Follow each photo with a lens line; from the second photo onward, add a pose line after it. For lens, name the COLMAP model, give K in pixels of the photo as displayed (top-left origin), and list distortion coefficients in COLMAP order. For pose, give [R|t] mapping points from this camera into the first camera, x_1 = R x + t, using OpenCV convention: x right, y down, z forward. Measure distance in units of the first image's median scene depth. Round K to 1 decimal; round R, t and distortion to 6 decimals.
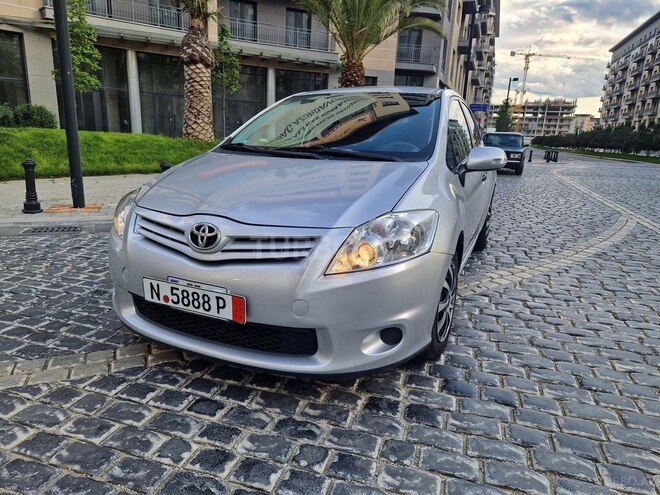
lens RADIAL K [[444.8, 0, 320.0], [0, 444.8, 242.5], [0, 0, 1]] dist [0.066718, -0.058106]
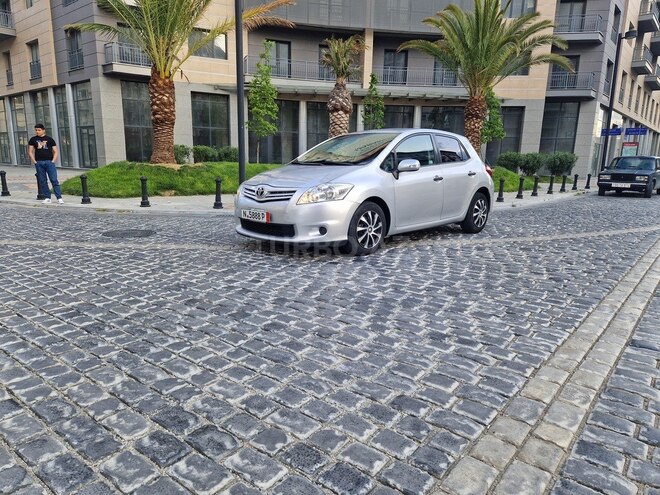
lens RADIAL K [[438.6, 0, 318.3], [0, 438.6, 238.1], [0, 0, 1]] dist [0.063441, -0.047065]
pose [[0.933680, 0.039383, -0.355936, 0.485541], [-0.066577, 0.995696, -0.064473, 0.194795], [0.351865, 0.083894, 0.932284, -0.630007]]
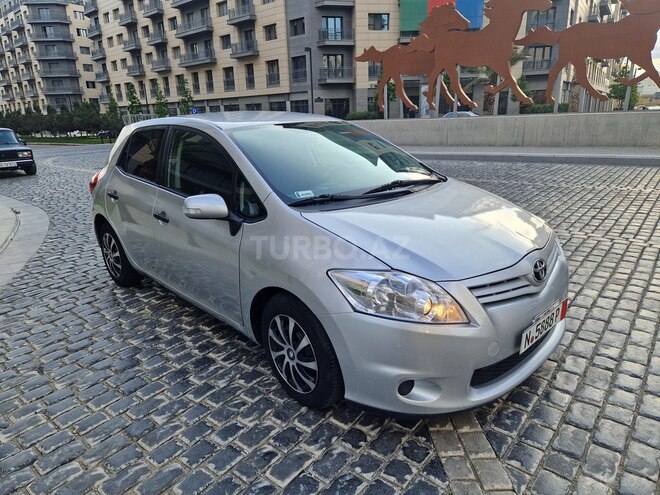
lens RADIAL K [[440.8, 0, 327.1], [0, 440.8, 238.4], [0, 0, 1]] dist [0.065049, -0.053126]
pose [[0.362966, -0.297829, 0.882923, -0.705694], [0.267639, 0.940939, 0.207374, -0.234320], [-0.892538, 0.161035, 0.421240, 0.470043]]
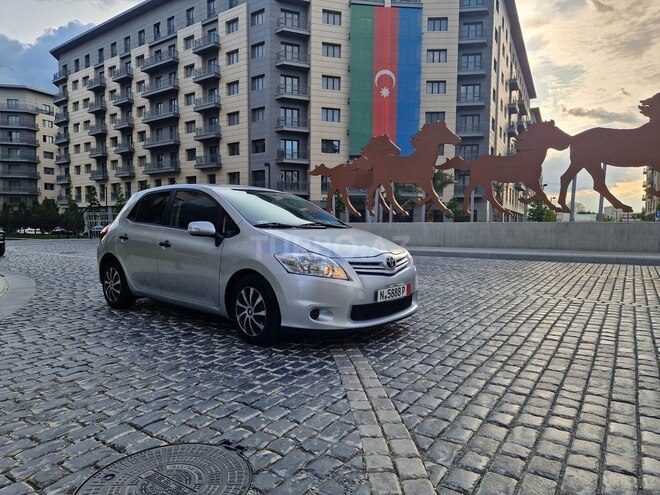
lens RADIAL K [[440.8, 0, 327.1], [0, 440.8, 238.4], [0, 0, 1]] dist [0.065049, -0.053126]
pose [[0.269909, -0.061606, 0.960913, -1.140728], [0.231049, 0.972939, -0.002522, -0.092488], [-0.934754, 0.222699, 0.276839, 0.317220]]
